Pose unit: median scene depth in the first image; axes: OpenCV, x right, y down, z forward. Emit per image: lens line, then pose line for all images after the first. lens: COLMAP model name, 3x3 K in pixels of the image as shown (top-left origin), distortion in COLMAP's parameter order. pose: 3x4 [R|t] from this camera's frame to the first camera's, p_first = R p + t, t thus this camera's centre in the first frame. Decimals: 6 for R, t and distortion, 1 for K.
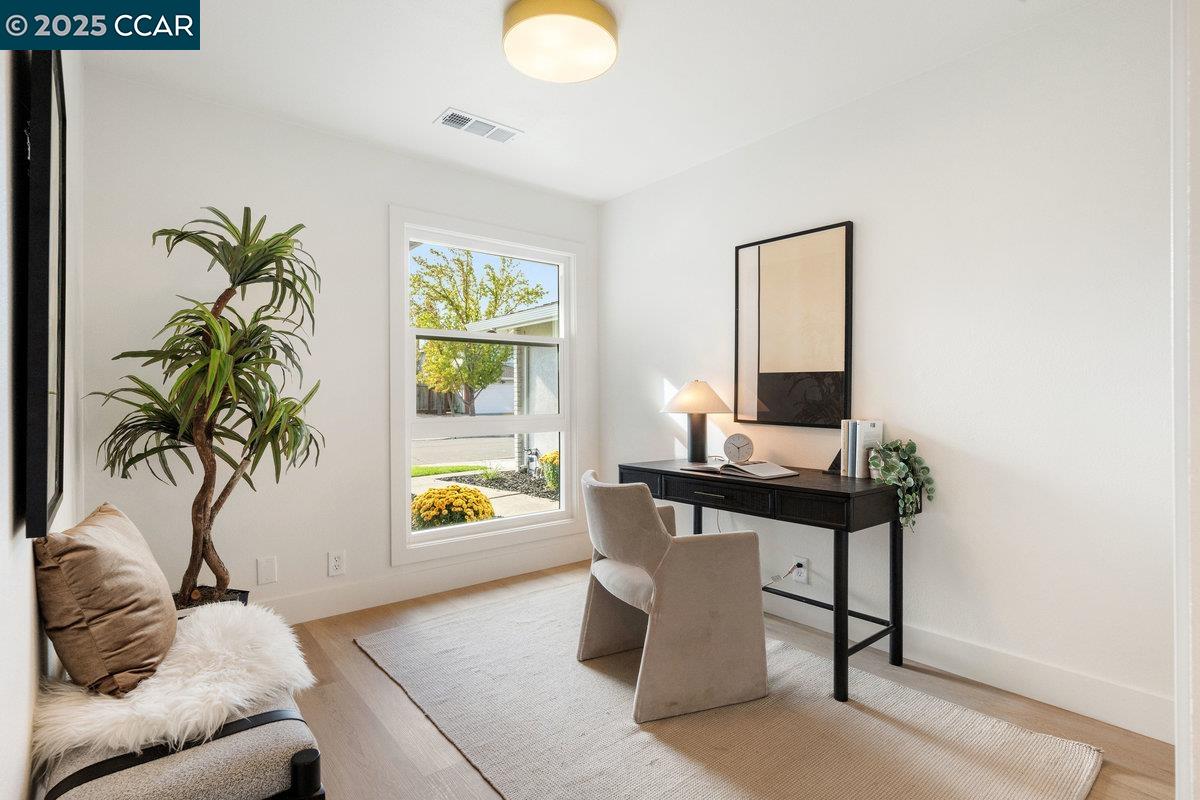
lens RADIAL K [[578.6, 0, 604.2], [0, 578.6, 390.8], [0, 0, 1]] dist [-0.002184, 0.000645]
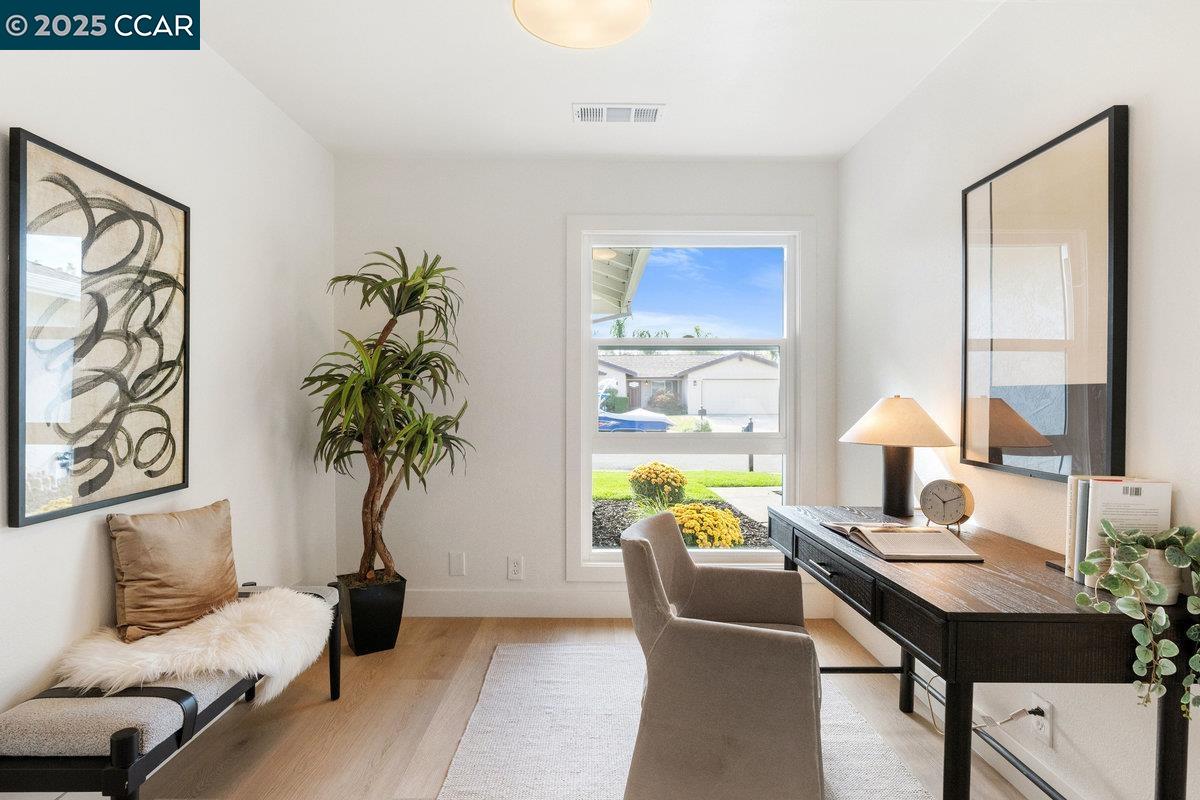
lens RADIAL K [[623.7, 0, 602.5], [0, 623.7, 402.7], [0, 0, 1]] dist [-0.001592, 0.000438]
pose [[0.783335, 0.015643, -0.621403, 0.363414], [-0.003111, 0.999769, 0.021247, -0.027382], [0.621592, -0.014710, 0.783203, 0.215354]]
